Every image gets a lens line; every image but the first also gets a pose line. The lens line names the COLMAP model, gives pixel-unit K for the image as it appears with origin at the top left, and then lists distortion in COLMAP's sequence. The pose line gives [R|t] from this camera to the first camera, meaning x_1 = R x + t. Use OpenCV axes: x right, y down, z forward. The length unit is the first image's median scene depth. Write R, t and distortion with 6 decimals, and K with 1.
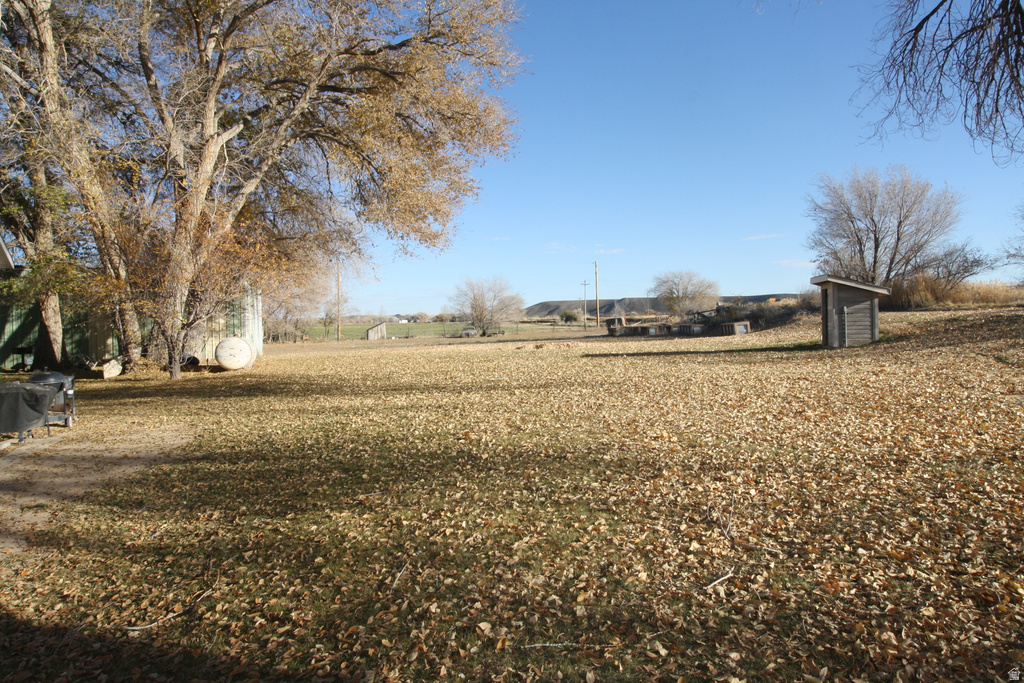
lens RADIAL K [[658.6, 0, 509.8], [0, 658.6, 338.7], [0, 0, 1]] dist [0.015697, -0.015579]
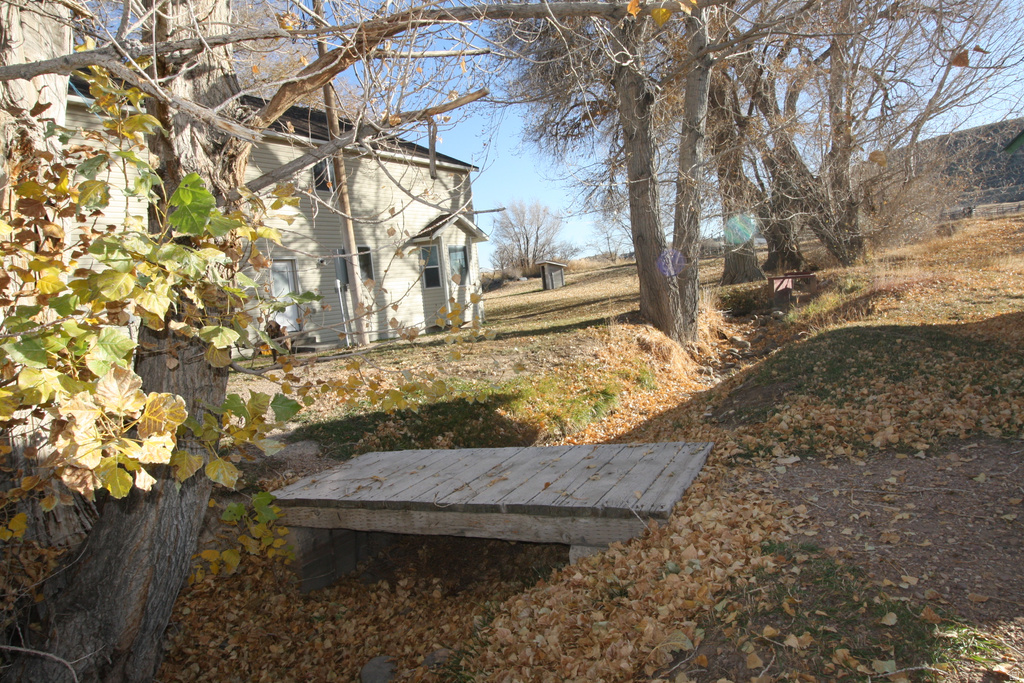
lens RADIAL K [[658.6, 0, 512.8], [0, 658.6, 338.9], [0, 0, 1]] dist [0.015697, -0.015579]
pose [[0.837484, -0.108646, 0.535553, -0.261685], [0.100760, 0.993934, 0.044070, 0.020482], [-0.537093, 0.017055, 0.843351, -0.267581]]
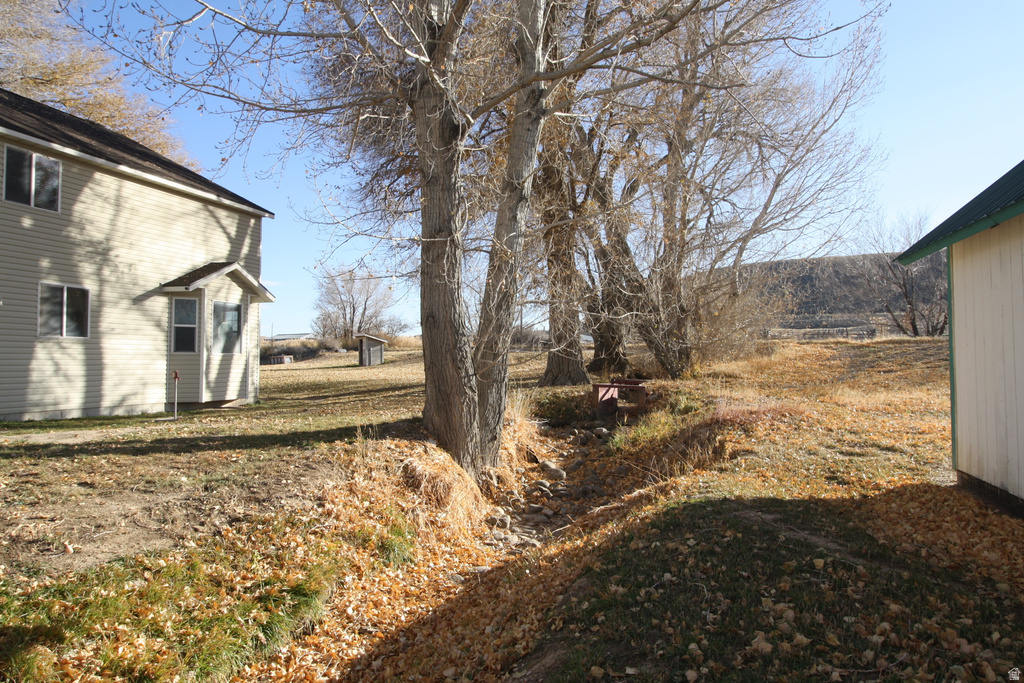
lens RADIAL K [[658.6, 0, 507.5], [0, 658.6, 341.0], [0, 0, 1]] dist [0.015697, -0.015579]
pose [[0.686885, 0.038328, 0.725755, -0.217068], [0.005227, 0.998322, -0.057669, 0.016464], [-0.726748, 0.043406, 0.685532, -0.234677]]
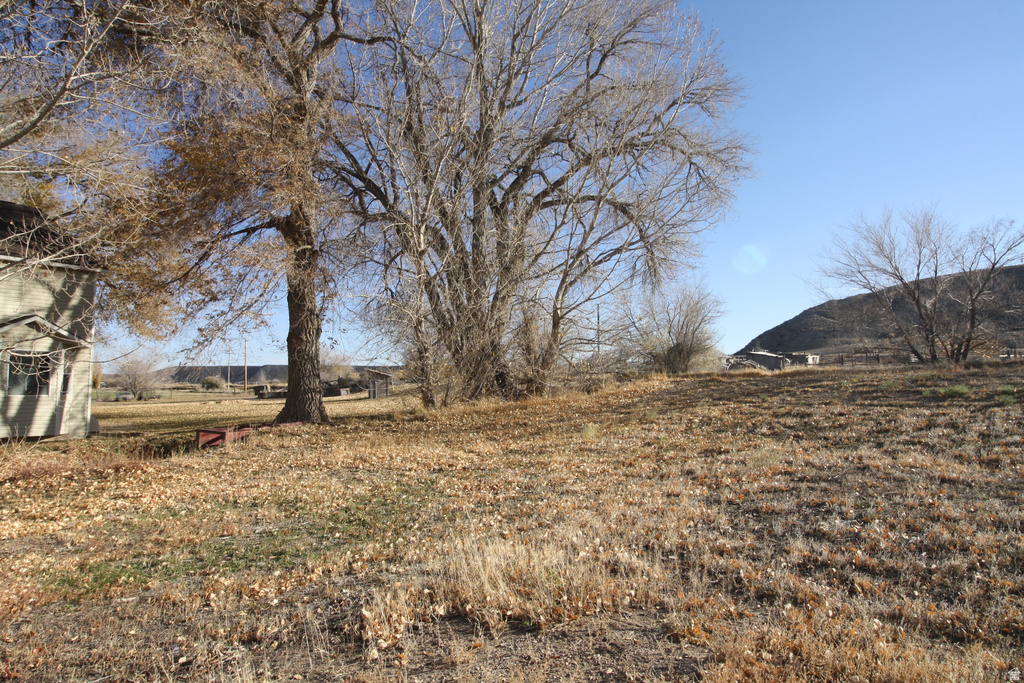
lens RADIAL K [[658.6, 0, 512.5], [0, 658.6, 341.6], [0, 0, 1]] dist [0.015697, -0.015579]
pose [[0.862311, 0.043617, 0.504498, -0.069019], [0.006905, 0.995178, -0.097842, 0.012264], [-0.506333, 0.087854, 0.857851, -0.338534]]
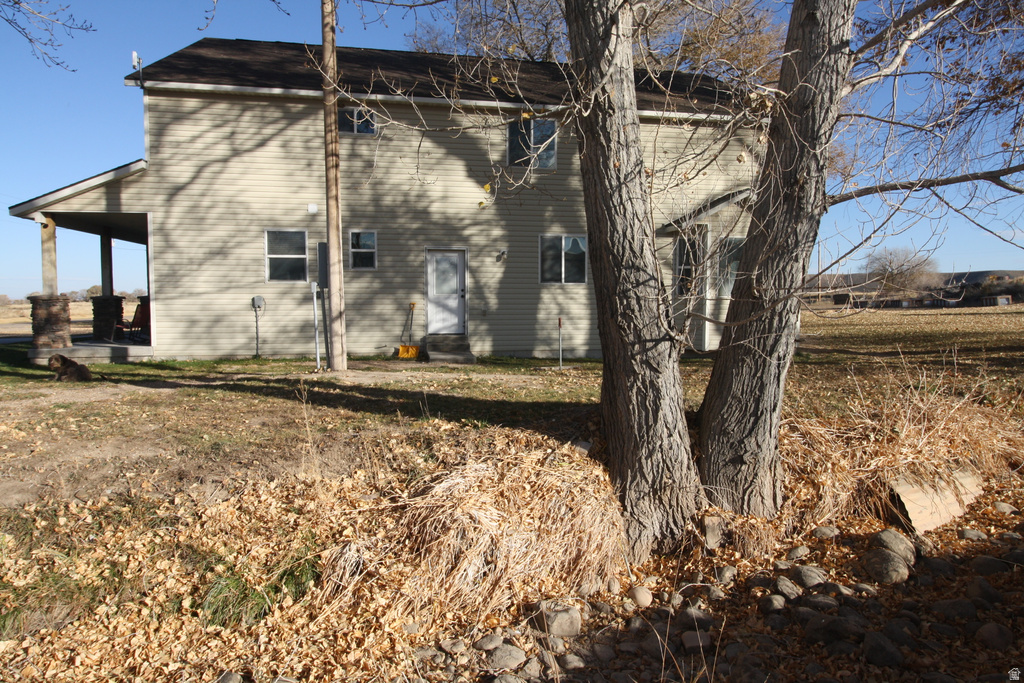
lens RADIAL K [[658.6, 0, 513.7], [0, 658.6, 342.7], [0, 0, 1]] dist [0.015697, -0.015579]
pose [[0.972322, 0.033419, -0.231243, -0.127171], [-0.023140, 0.998626, 0.047020, 0.012912], [0.232496, -0.040367, 0.971759, -0.214491]]
